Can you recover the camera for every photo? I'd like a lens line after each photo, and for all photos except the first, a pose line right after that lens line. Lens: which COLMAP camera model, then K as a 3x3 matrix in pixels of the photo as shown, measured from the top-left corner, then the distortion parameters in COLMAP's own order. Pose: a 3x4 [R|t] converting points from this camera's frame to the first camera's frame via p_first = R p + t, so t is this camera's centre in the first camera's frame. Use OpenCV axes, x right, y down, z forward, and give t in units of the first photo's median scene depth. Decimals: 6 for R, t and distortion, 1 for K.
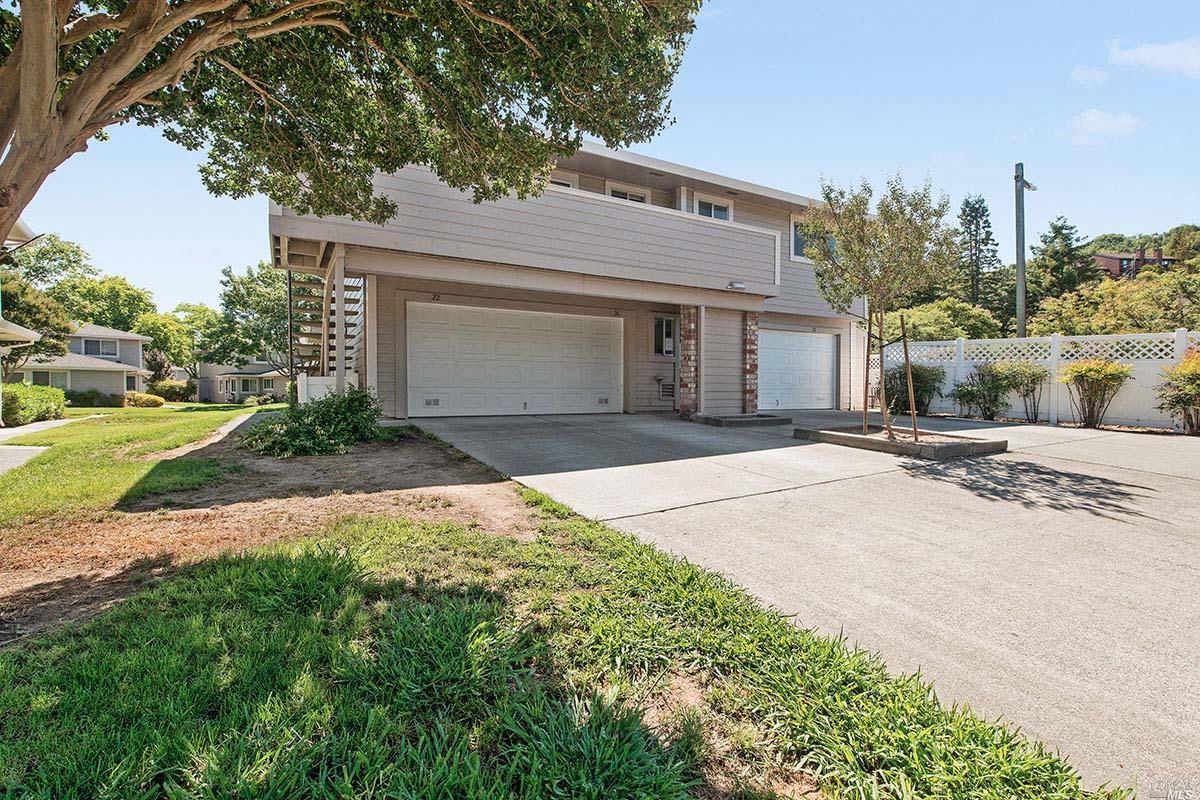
lens RADIAL K [[511.8, 0, 590.9], [0, 511.8, 420.9], [0, 0, 1]] dist [0.000582, -0.000085]
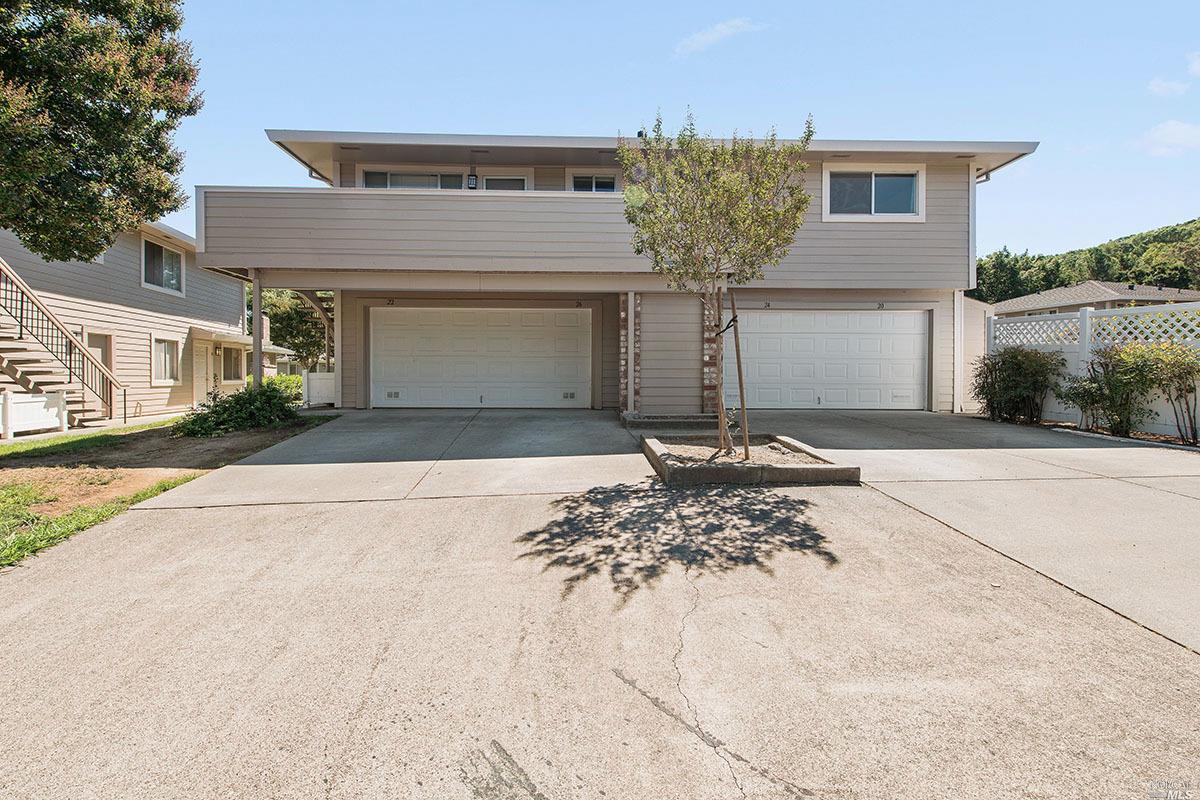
lens RADIAL K [[511.8, 0, 590.9], [0, 511.8, 420.9], [0, 0, 1]] dist [0.000582, -0.000085]
pose [[0.895323, 0.039050, -0.443702, 0.494453], [-0.028283, 0.999123, 0.030863, -0.022004], [0.444518, -0.015083, 0.895643, 0.147057]]
